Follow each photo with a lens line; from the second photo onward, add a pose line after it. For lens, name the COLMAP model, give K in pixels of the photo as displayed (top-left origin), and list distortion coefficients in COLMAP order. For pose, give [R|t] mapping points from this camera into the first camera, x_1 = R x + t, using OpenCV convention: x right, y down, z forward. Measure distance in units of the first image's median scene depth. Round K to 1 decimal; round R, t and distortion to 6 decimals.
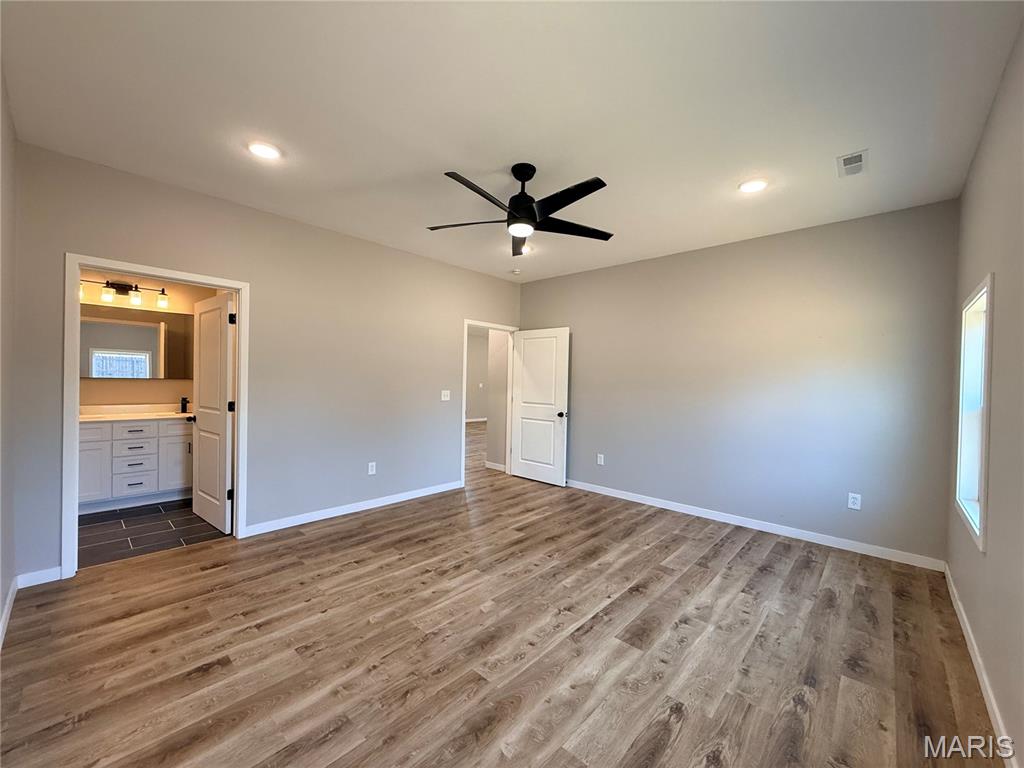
lens RADIAL K [[408.0, 0, 507.3], [0, 408.0, 383.5], [0, 0, 1]] dist [-0.001308, 0.000654]
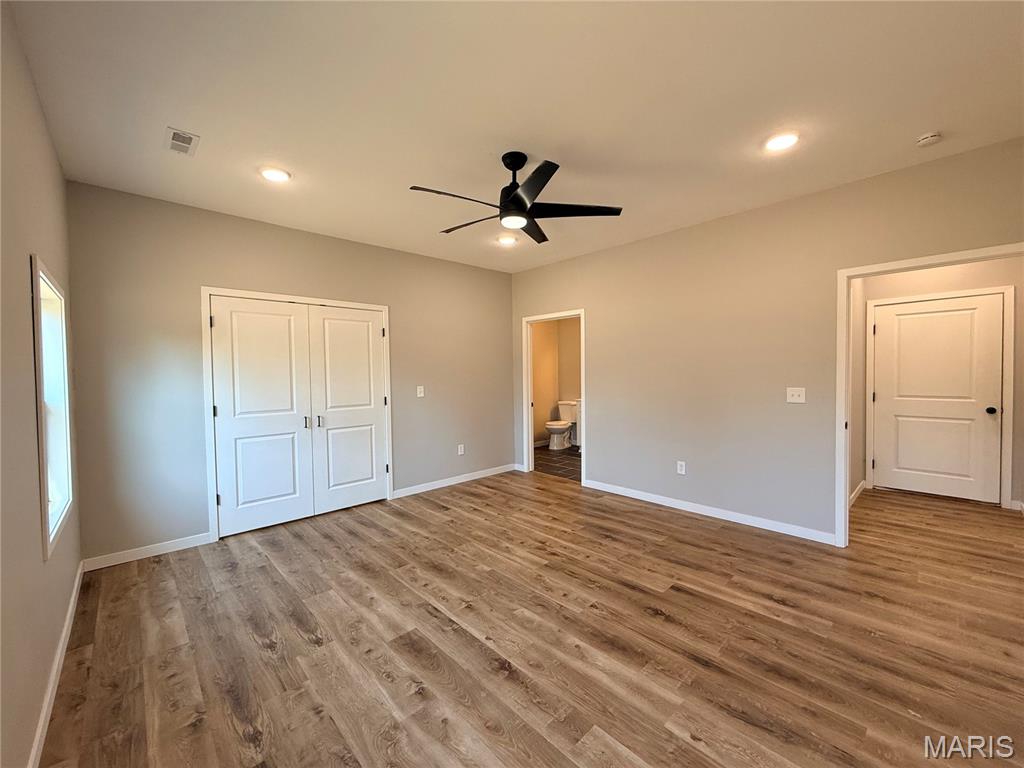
lens RADIAL K [[408.0, 0, 509.0], [0, 408.0, 381.4], [0, 0, 1]] dist [-0.001308, 0.000654]
pose [[-0.067576, 0.001416, -0.997713, 1.060272], [0.004848, 0.999988, 0.001091, 0.006514], [0.997702, -0.004763, -0.067582, 1.095962]]
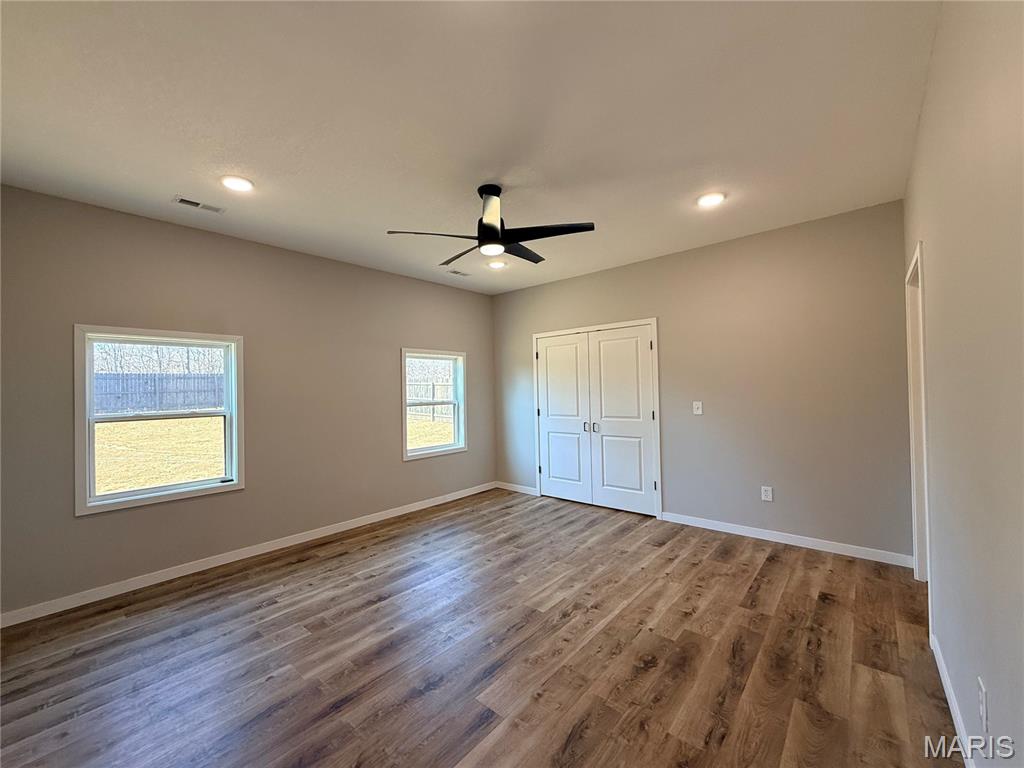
lens RADIAL K [[408.0, 0, 508.3], [0, 408.0, 384.1], [0, 0, 1]] dist [-0.001308, 0.000654]
pose [[-0.999578, 0.001195, -0.029031, 0.024585], [0.001386, 0.999978, -0.006549, -0.030510], [0.029022, -0.006586, -0.999557, 2.113989]]
